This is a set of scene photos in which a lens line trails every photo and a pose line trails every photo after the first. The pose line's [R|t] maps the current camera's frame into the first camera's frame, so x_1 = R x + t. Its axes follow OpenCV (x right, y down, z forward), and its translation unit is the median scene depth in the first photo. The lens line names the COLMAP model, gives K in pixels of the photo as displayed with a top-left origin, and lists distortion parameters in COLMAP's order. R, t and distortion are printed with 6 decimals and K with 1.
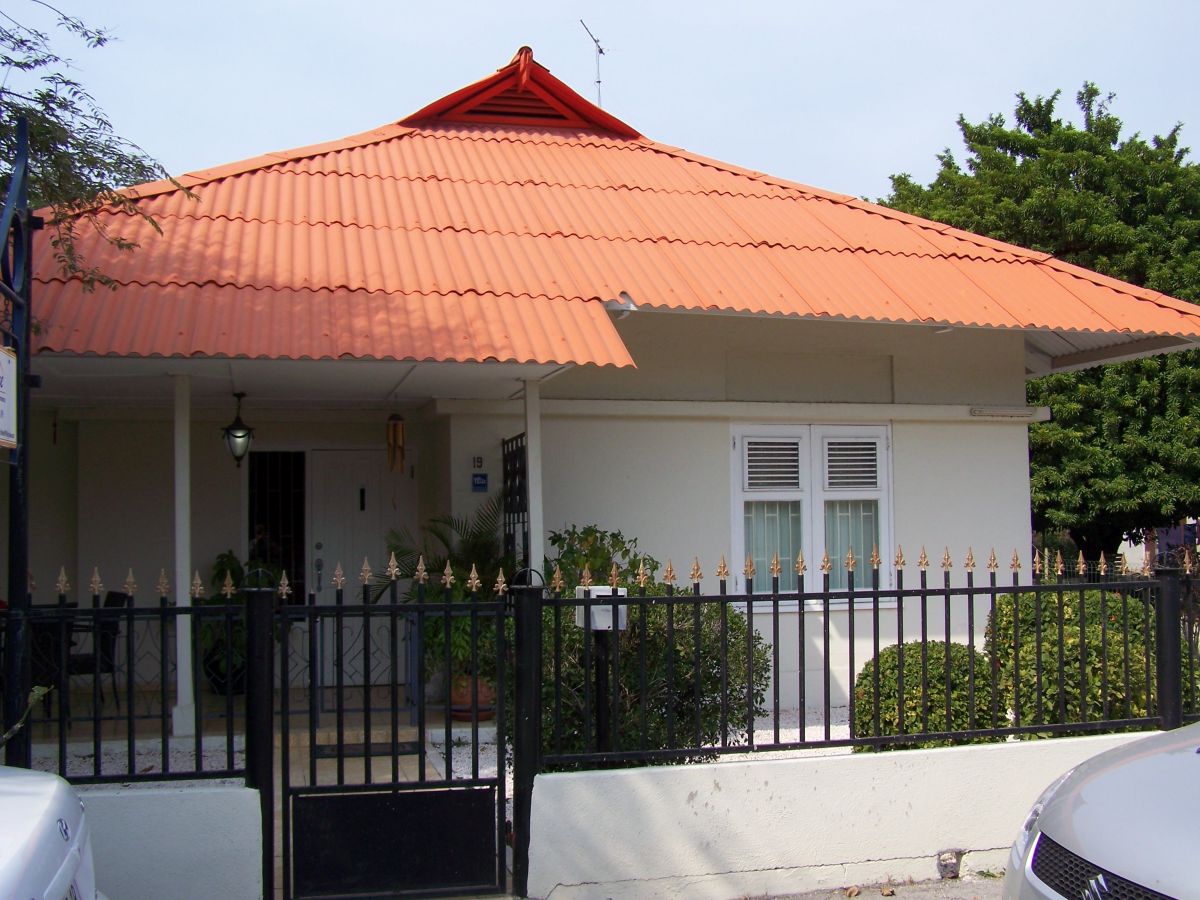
lens RADIAL K [[1412.7, 0, 600.0], [0, 1412.7, 450.0], [0, 0, 1]] dist [-0.226154, 0.511788]
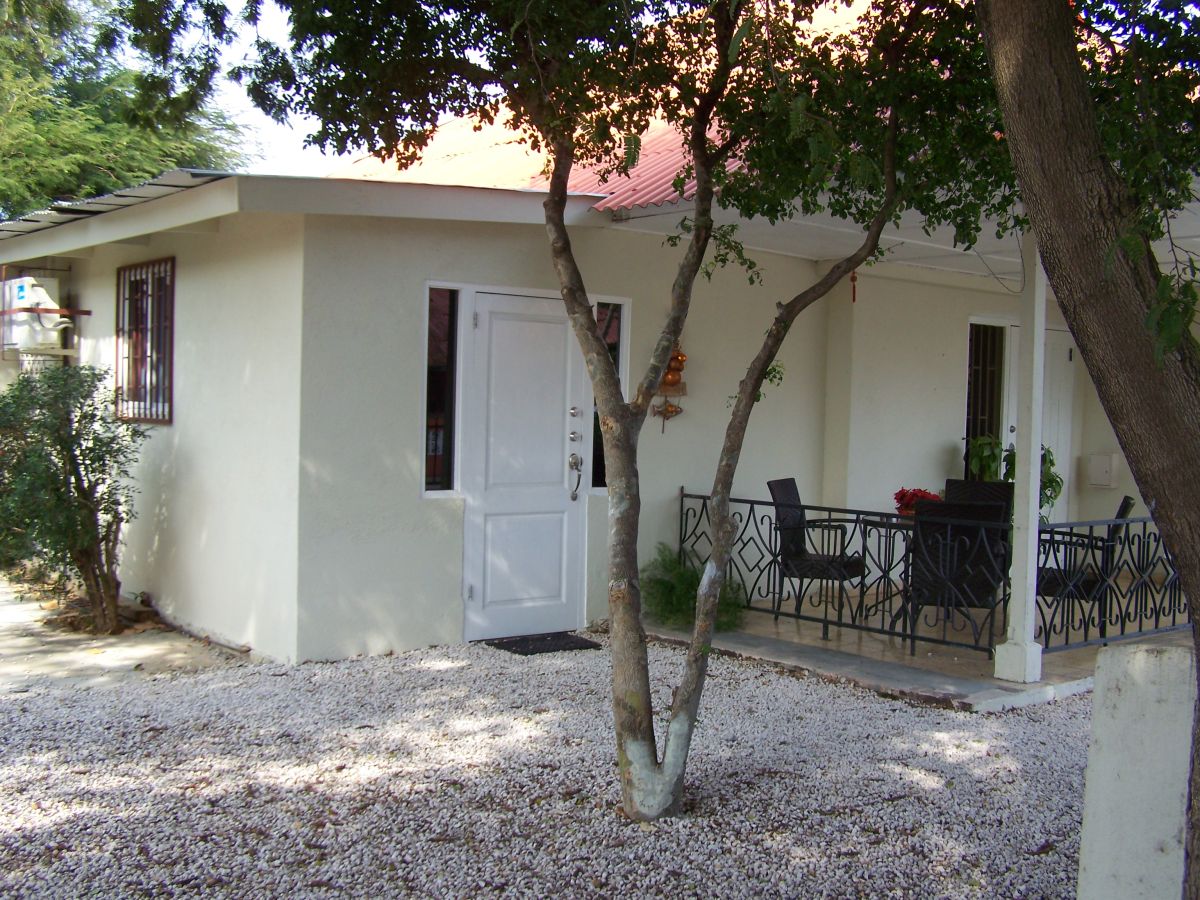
lens RADIAL K [[1412.7, 0, 600.0], [0, 1412.7, 450.0], [0, 0, 1]] dist [-0.226154, 0.511788]
pose [[0.902784, 0.018523, 0.429695, -0.908620], [-0.057132, 0.995383, 0.077125, 0.028696], [-0.426282, -0.094177, 0.899675, 0.302275]]
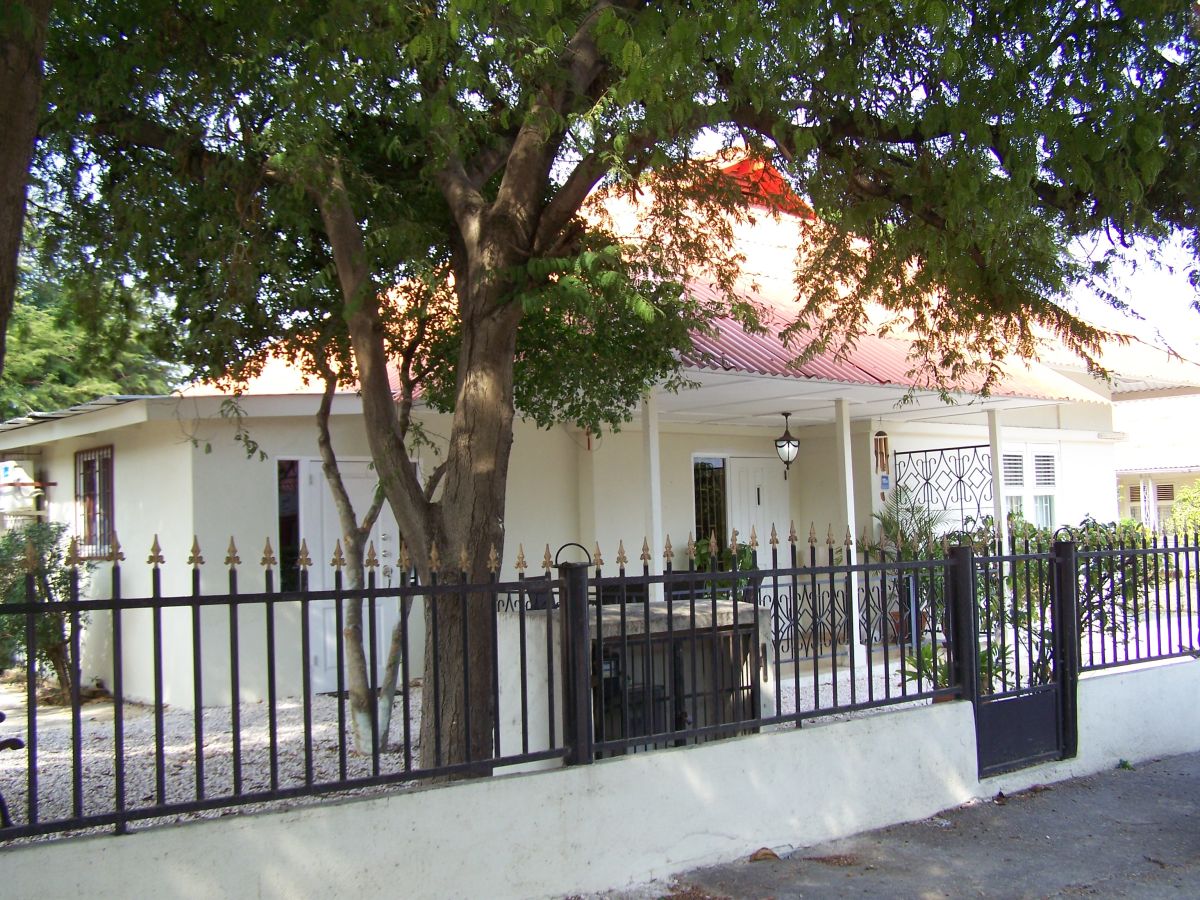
lens RADIAL K [[1412.7, 0, 600.0], [0, 1412.7, 450.0], [0, 0, 1]] dist [-0.226154, 0.511788]
pose [[0.894920, 0.010844, 0.446094, -0.942294], [-0.003649, 0.999849, -0.016983, 0.016112], [-0.446211, 0.013570, 0.894825, -0.096679]]
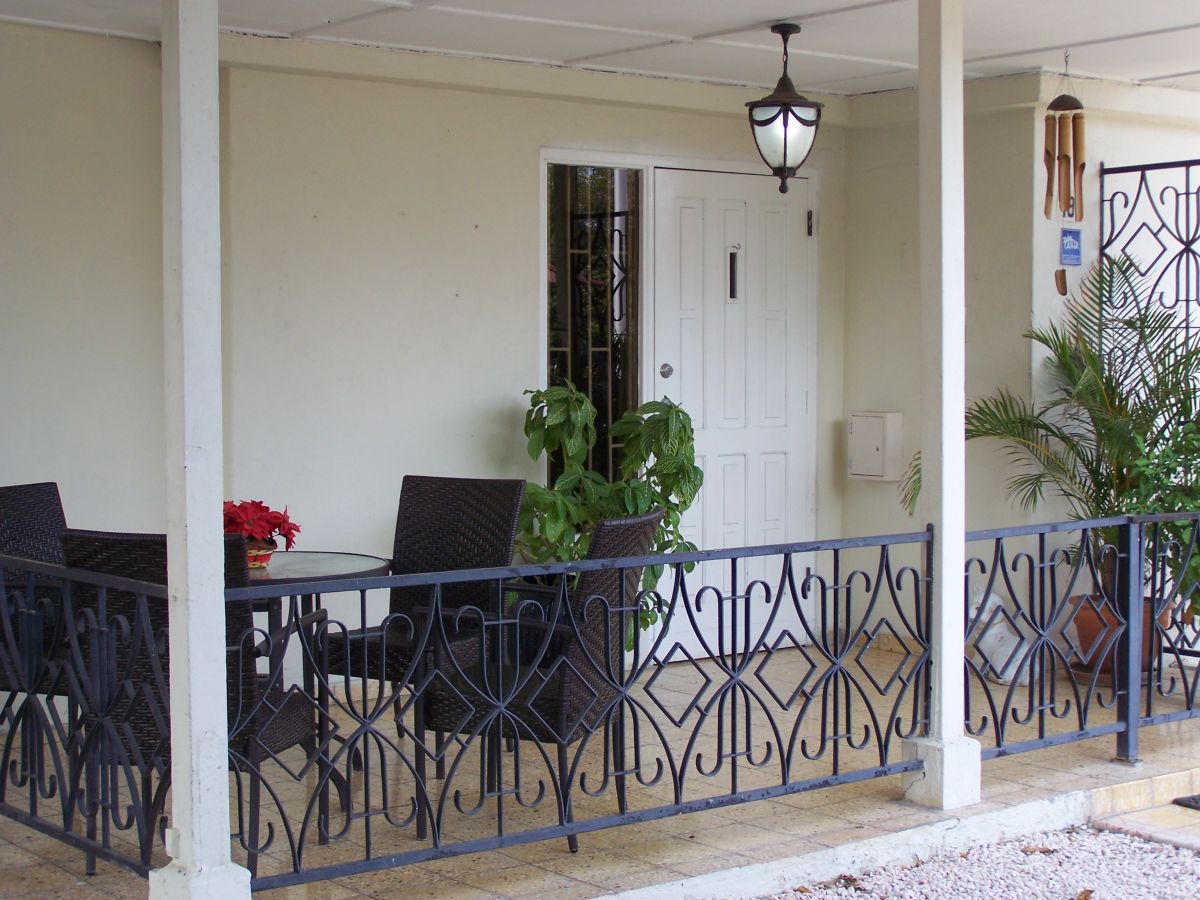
lens RADIAL K [[2077.4, 0, 600.0], [0, 2077.4, 450.0], [0, 0, 1]] dist [-0.057733, -0.118613]
pose [[0.905288, -0.009453, 0.424692, -0.557269], [-0.033348, 0.995086, 0.093234, 0.032399], [-0.423486, -0.098566, 0.900524, 0.392033]]
